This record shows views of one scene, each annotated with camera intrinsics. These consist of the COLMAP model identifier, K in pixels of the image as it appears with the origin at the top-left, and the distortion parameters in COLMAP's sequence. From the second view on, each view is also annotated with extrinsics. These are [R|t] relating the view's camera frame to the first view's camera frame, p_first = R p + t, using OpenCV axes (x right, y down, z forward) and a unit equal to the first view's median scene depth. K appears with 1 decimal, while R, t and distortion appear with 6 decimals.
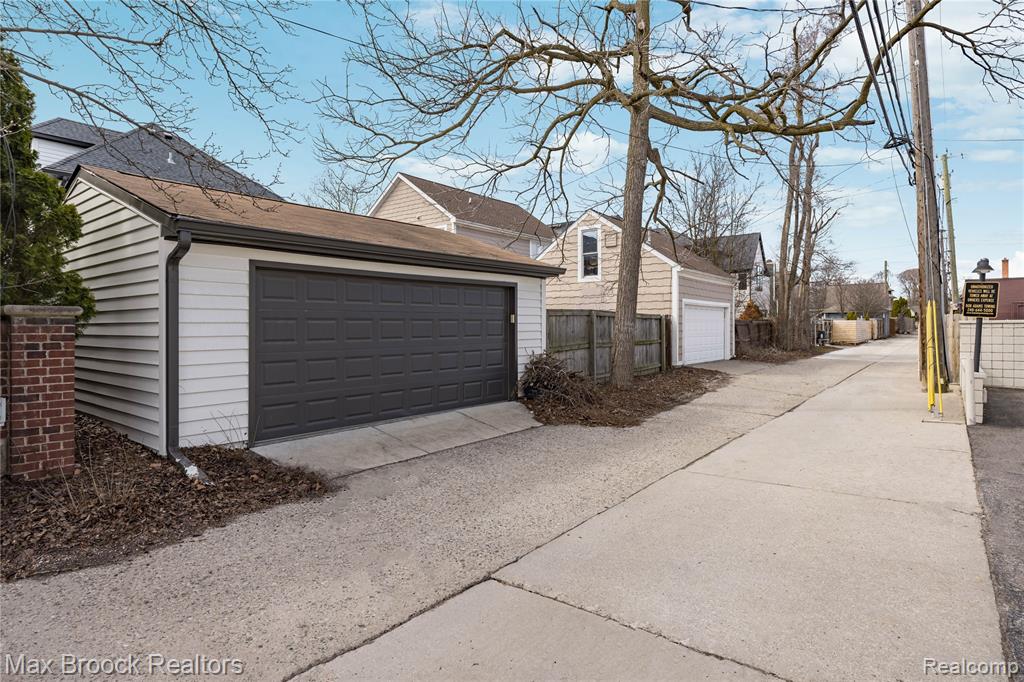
lens RADIAL K [[569.8, 0, 512.0], [0, 569.8, 341.0], [0, 0, 1]] dist [-0.002561, -0.001358]
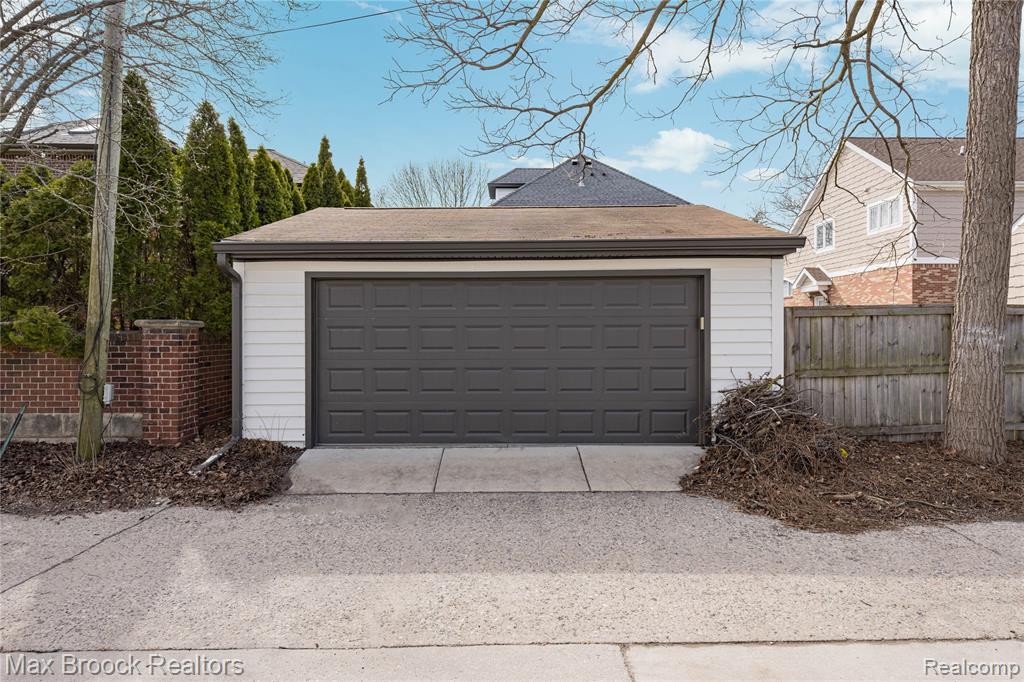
lens RADIAL K [[569.8, 0, 512.0], [0, 569.8, 341.0], [0, 0, 1]] dist [-0.002561, -0.001358]
pose [[0.610494, 0.012125, -0.791928, 0.566455], [-0.019758, 0.999805, 0.000077, -0.019839], [0.791774, 0.015600, 0.610614, 0.600932]]
